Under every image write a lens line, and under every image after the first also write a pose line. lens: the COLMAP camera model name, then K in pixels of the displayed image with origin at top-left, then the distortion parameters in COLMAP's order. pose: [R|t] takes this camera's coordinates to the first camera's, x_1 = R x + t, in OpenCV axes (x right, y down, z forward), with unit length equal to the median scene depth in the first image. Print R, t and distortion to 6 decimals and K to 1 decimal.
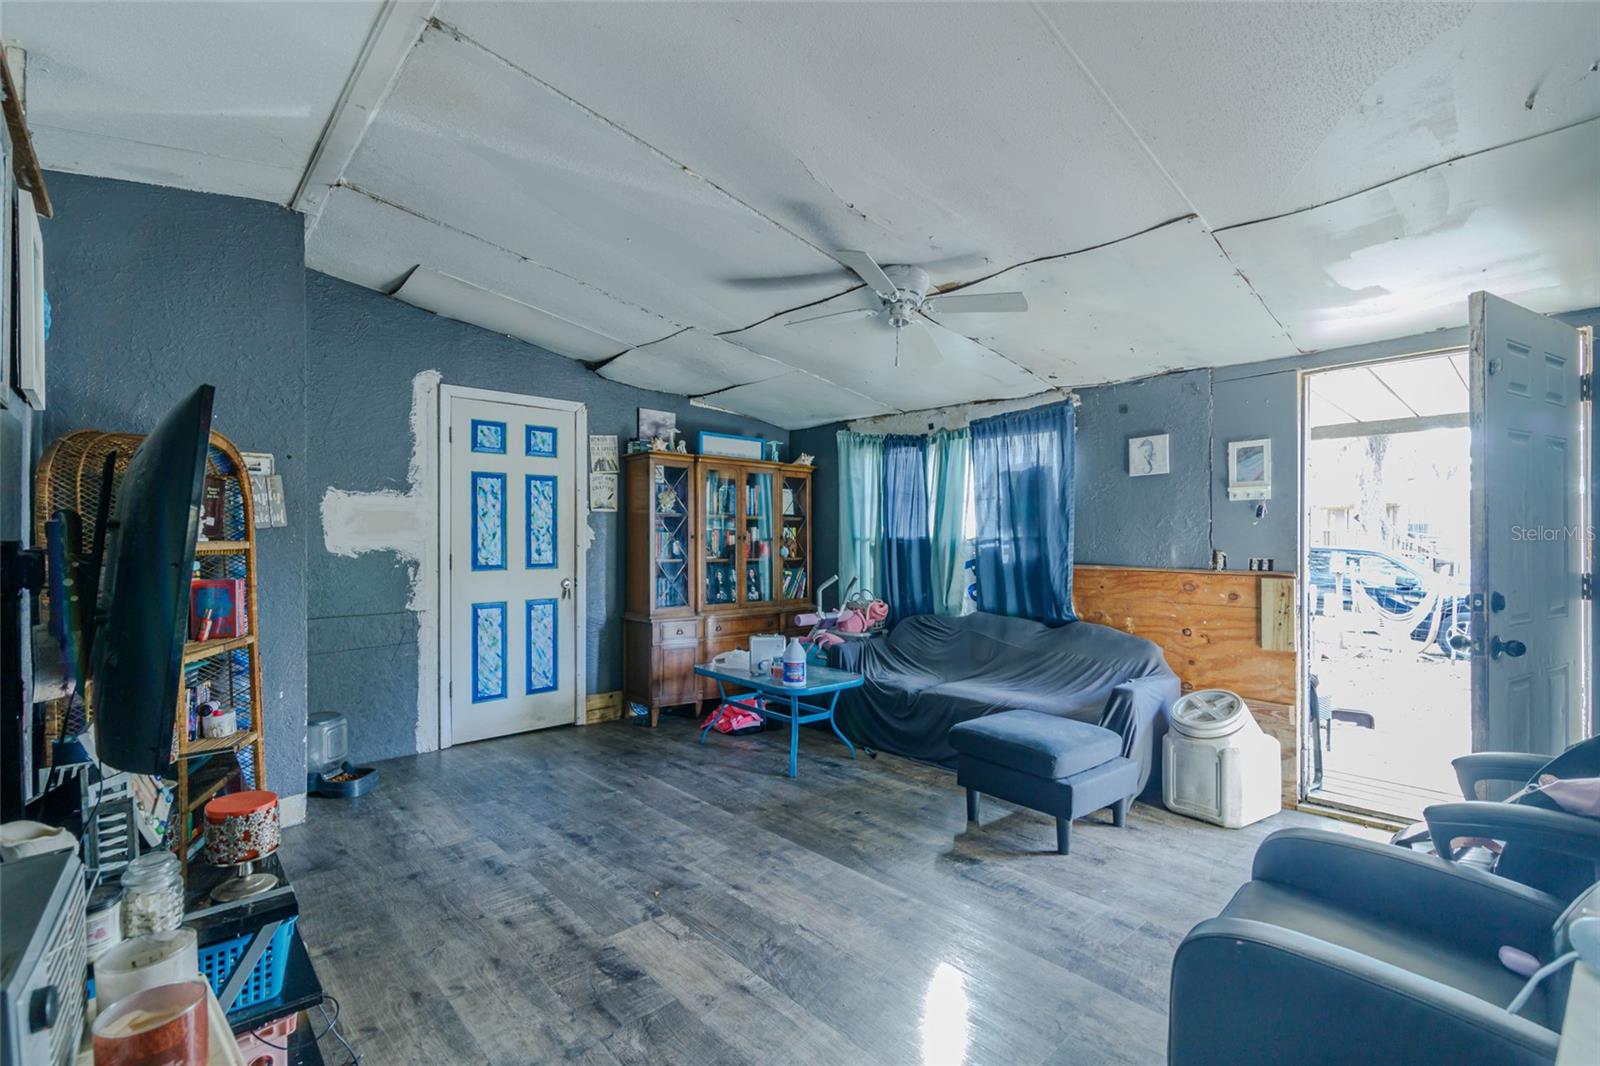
lens RADIAL K [[724.9, 0, 798.5], [0, 724.9, 539.5], [0, 0, 1]] dist [-0.000125, -0.000036]
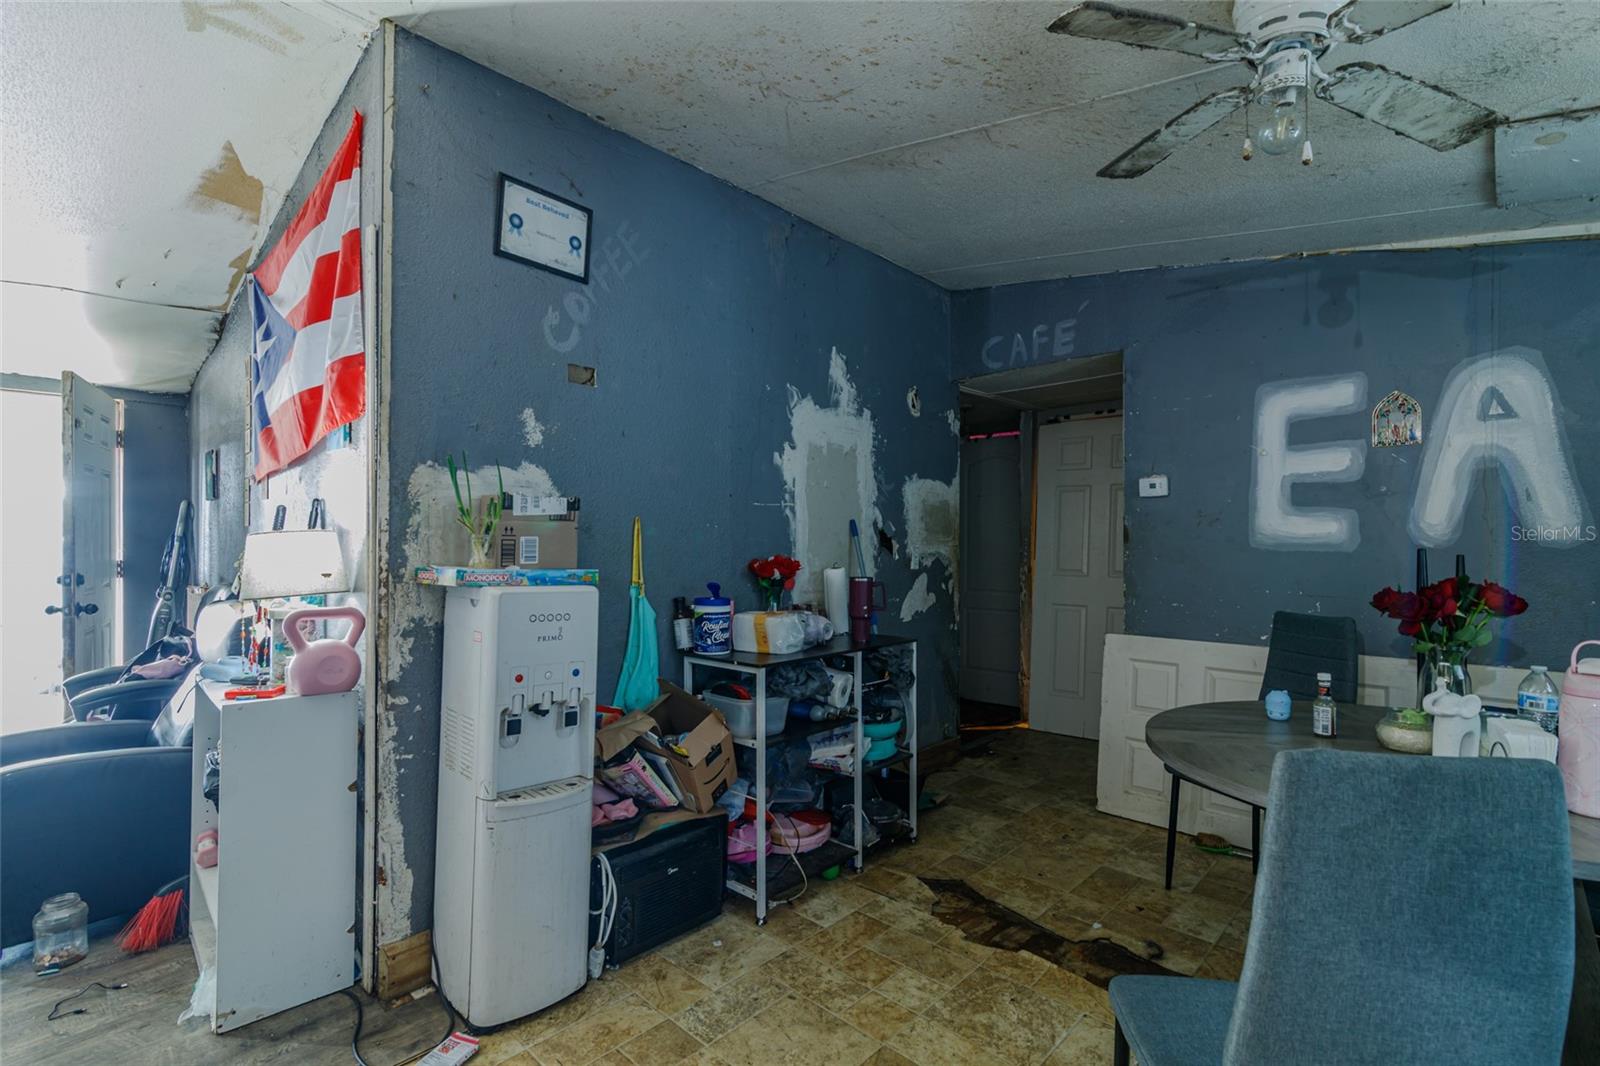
lens RADIAL K [[724.9, 0, 798.5], [0, 724.9, 539.5], [0, 0, 1]] dist [-0.000125, -0.000036]
pose [[-0.070361, 0.004166, 0.997513, -0.792845], [-0.000050, 0.999991, -0.004180, 0.011975], [-0.997522, -0.000344, -0.070361, -0.471330]]
